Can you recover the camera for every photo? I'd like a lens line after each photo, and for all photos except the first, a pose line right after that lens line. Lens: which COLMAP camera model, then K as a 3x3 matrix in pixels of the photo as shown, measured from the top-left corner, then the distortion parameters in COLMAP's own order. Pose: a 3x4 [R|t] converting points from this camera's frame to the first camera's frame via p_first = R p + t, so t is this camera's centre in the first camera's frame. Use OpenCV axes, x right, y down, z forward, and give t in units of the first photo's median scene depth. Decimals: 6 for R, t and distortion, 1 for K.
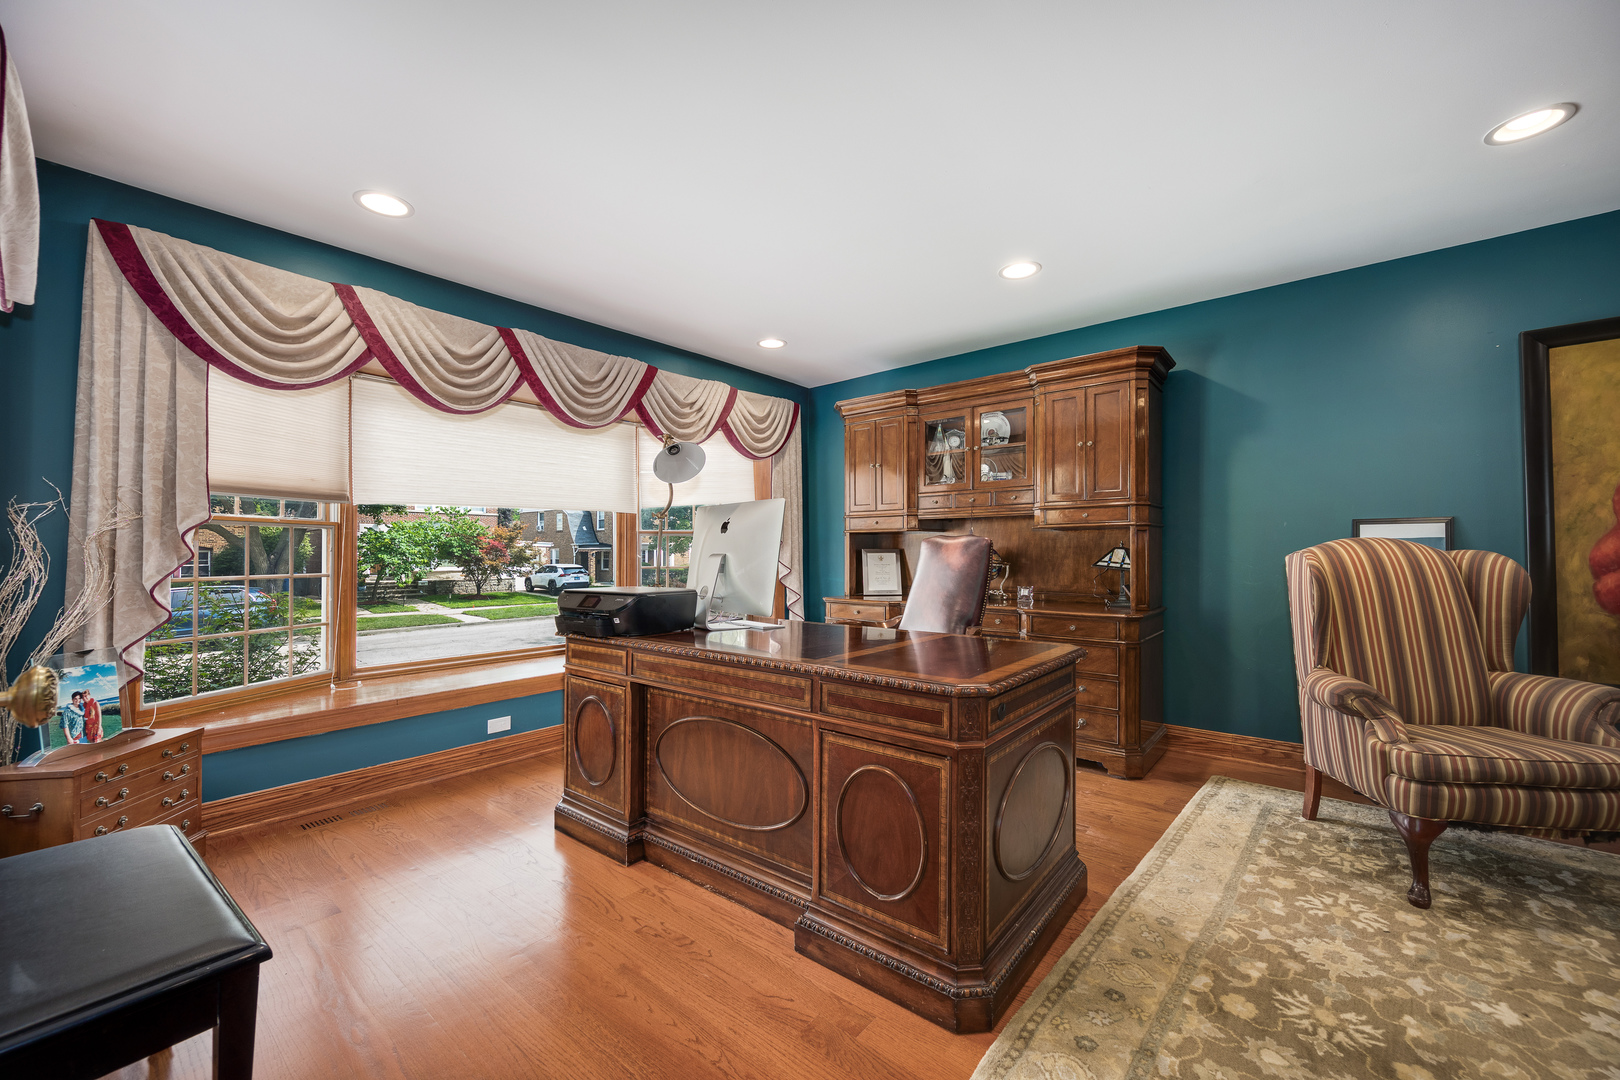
lens RADIAL K [[630.5, 0, 810.7], [0, 630.5, 544.1], [0, 0, 1]] dist [-0.001962, -0.000147]
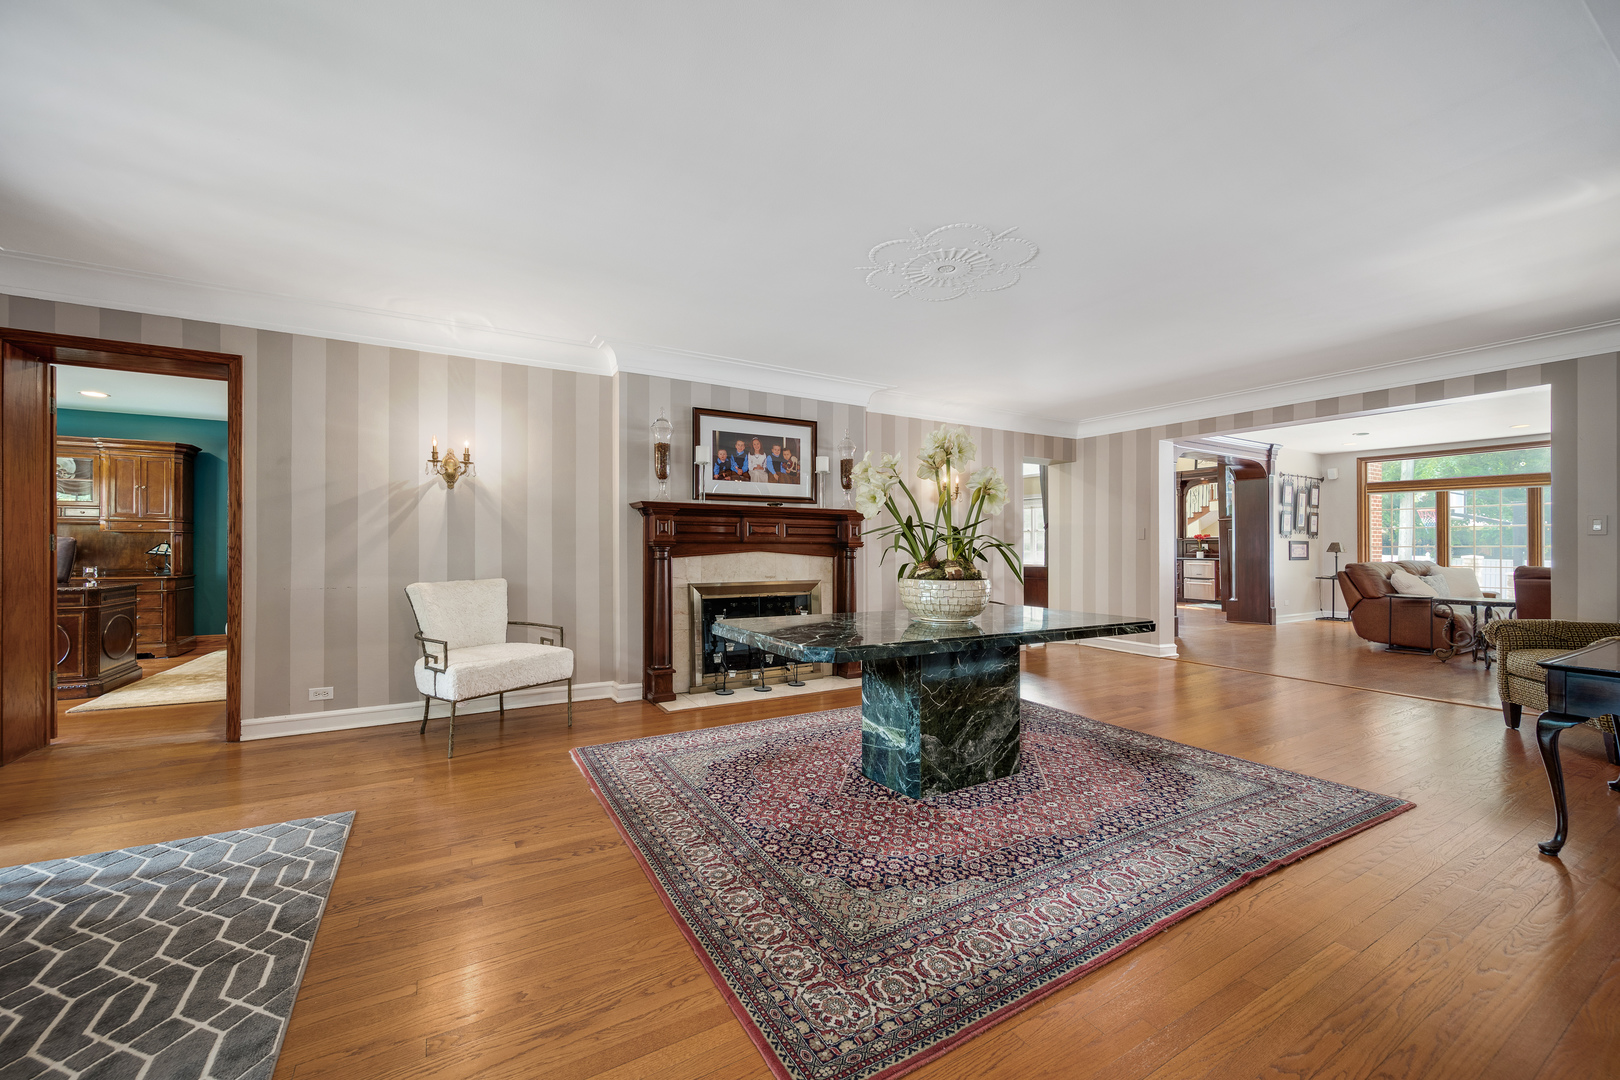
lens RADIAL K [[630.5, 0, 808.9], [0, 630.5, 546.4], [0, 0, 1]] dist [-0.001962, -0.000147]
pose [[0.330614, 0.000069, 0.943766, -0.687997], [-0.009272, 0.999952, 0.003174, -0.009463], [-0.943721, -0.009800, 0.330598, -1.530294]]
